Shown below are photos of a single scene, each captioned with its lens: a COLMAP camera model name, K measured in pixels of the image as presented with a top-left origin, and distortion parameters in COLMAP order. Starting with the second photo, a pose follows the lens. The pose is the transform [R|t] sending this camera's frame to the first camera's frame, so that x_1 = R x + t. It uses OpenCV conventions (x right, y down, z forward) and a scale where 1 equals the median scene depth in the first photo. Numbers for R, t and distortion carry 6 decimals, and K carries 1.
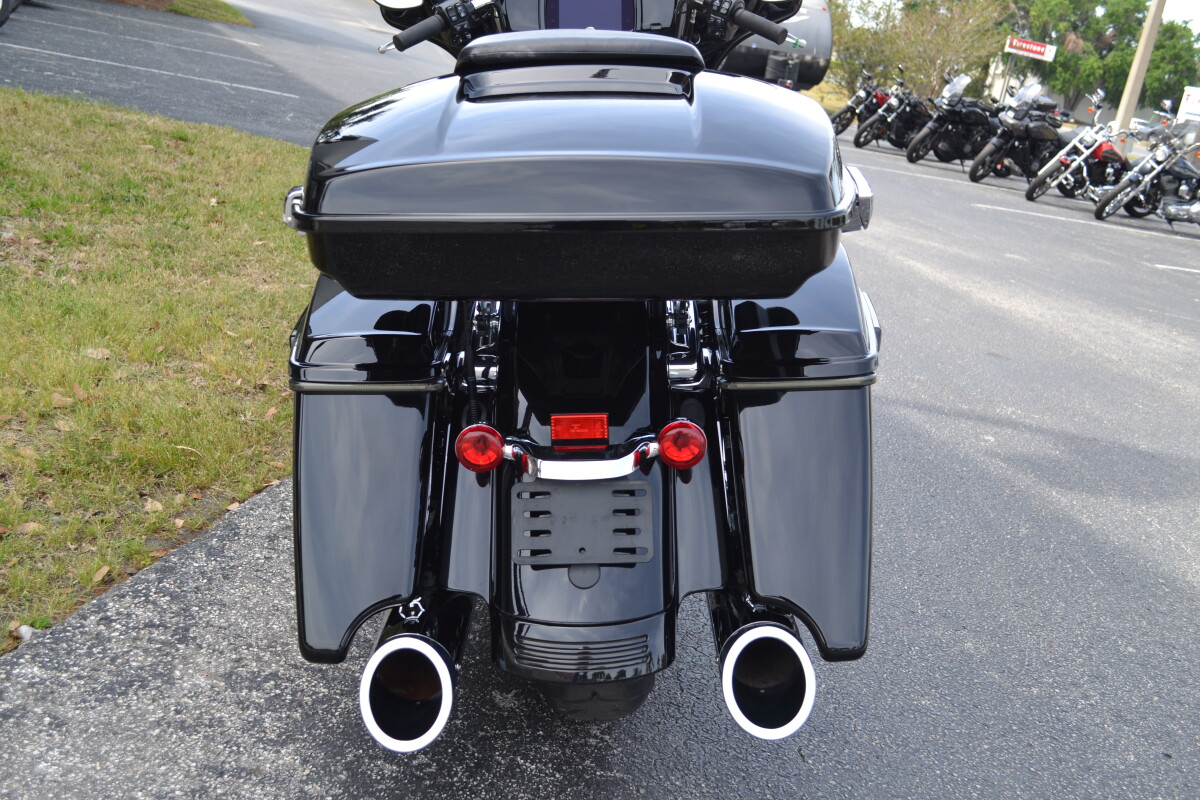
lens RADIAL K [[1378.4, 0, 595.7], [0, 1378.4, 400.2], [0, 0, 1]] dist [-0.054668, 0.000000]
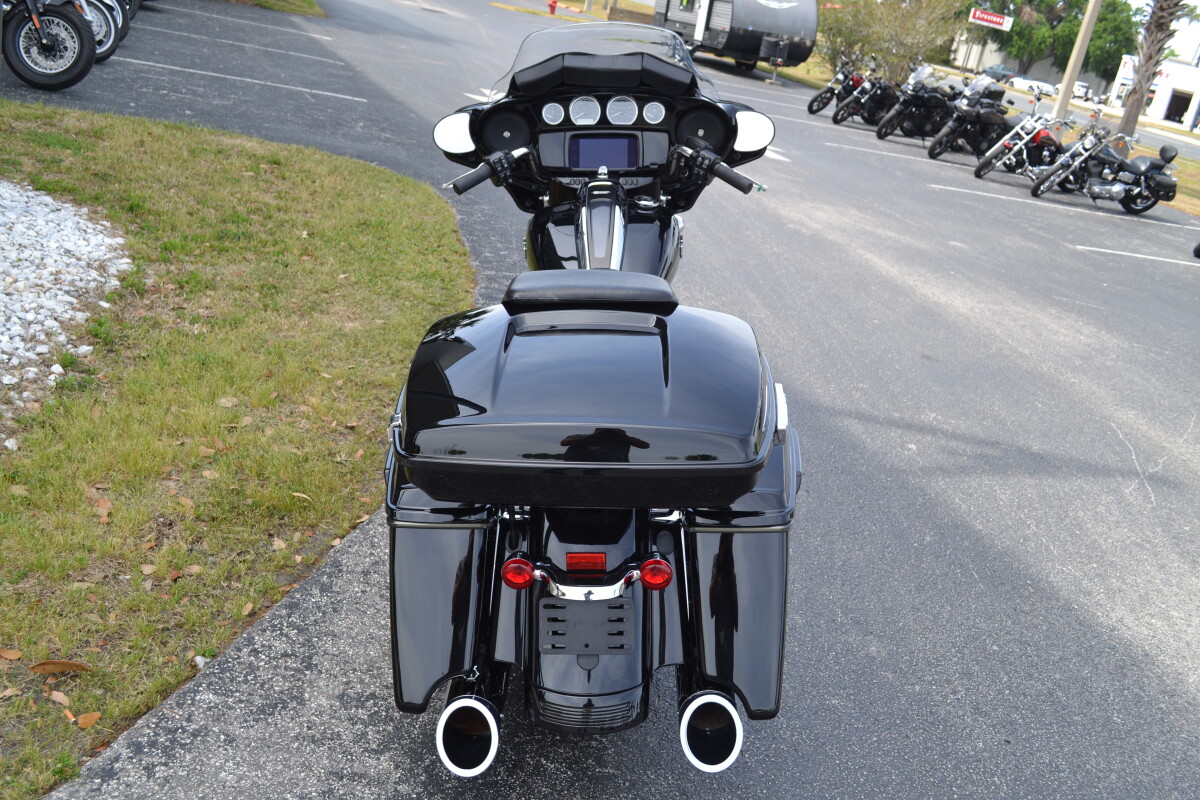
lens RADIAL K [[1180.4, 0, 590.0], [0, 1180.4, 399.2], [0, 0, 1]] dist [-0.074663, 0.000000]
pose [[0.999725, 0.014840, -0.018169, 0.006851], [-0.013213, 0.996154, 0.086619, -0.141329], [0.019384, -0.086355, 0.996076, -0.124192]]
